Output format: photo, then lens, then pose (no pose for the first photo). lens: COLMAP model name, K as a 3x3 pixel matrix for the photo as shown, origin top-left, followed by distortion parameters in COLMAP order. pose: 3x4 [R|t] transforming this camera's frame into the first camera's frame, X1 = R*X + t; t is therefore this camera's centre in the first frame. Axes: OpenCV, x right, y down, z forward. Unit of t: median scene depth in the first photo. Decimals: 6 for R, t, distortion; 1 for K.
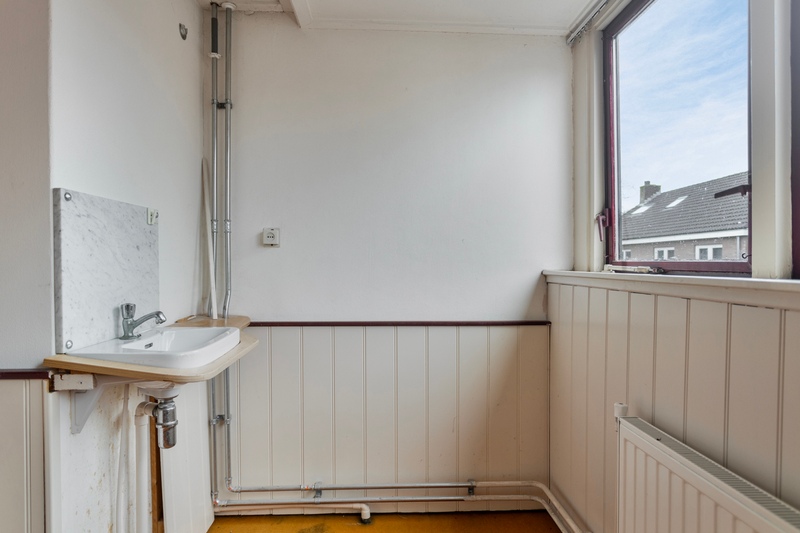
lens RADIAL K [[485.2, 0, 400.0], [0, 485.2, 266.5], [0, 0, 1]] dist [-0.003792, -0.000765]
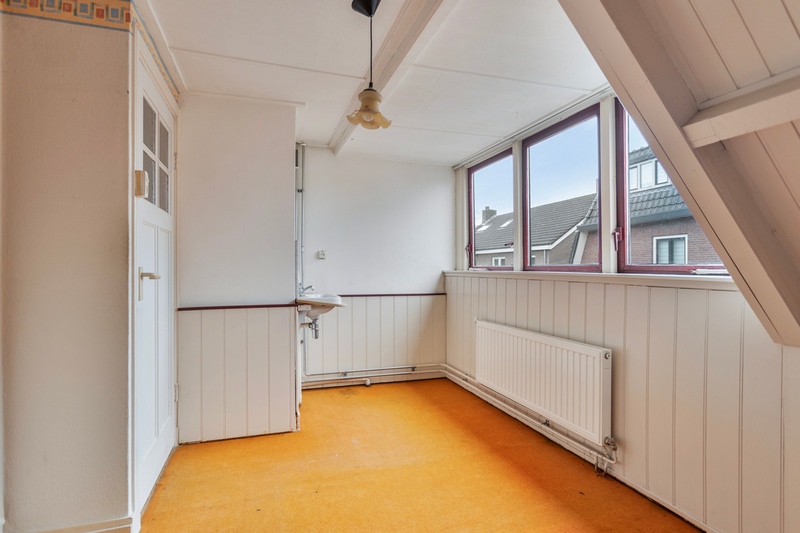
lens RADIAL K [[434.9, 0, 402.0], [0, 434.9, 262.8], [0, 0, 1]] dist [0.002342, 0.001938]
pose [[0.961935, 0.005376, 0.273227, -0.445894], [0.000010, 0.999806, -0.019710, 0.012210], [-0.273280, 0.018962, 0.961748, -0.898769]]
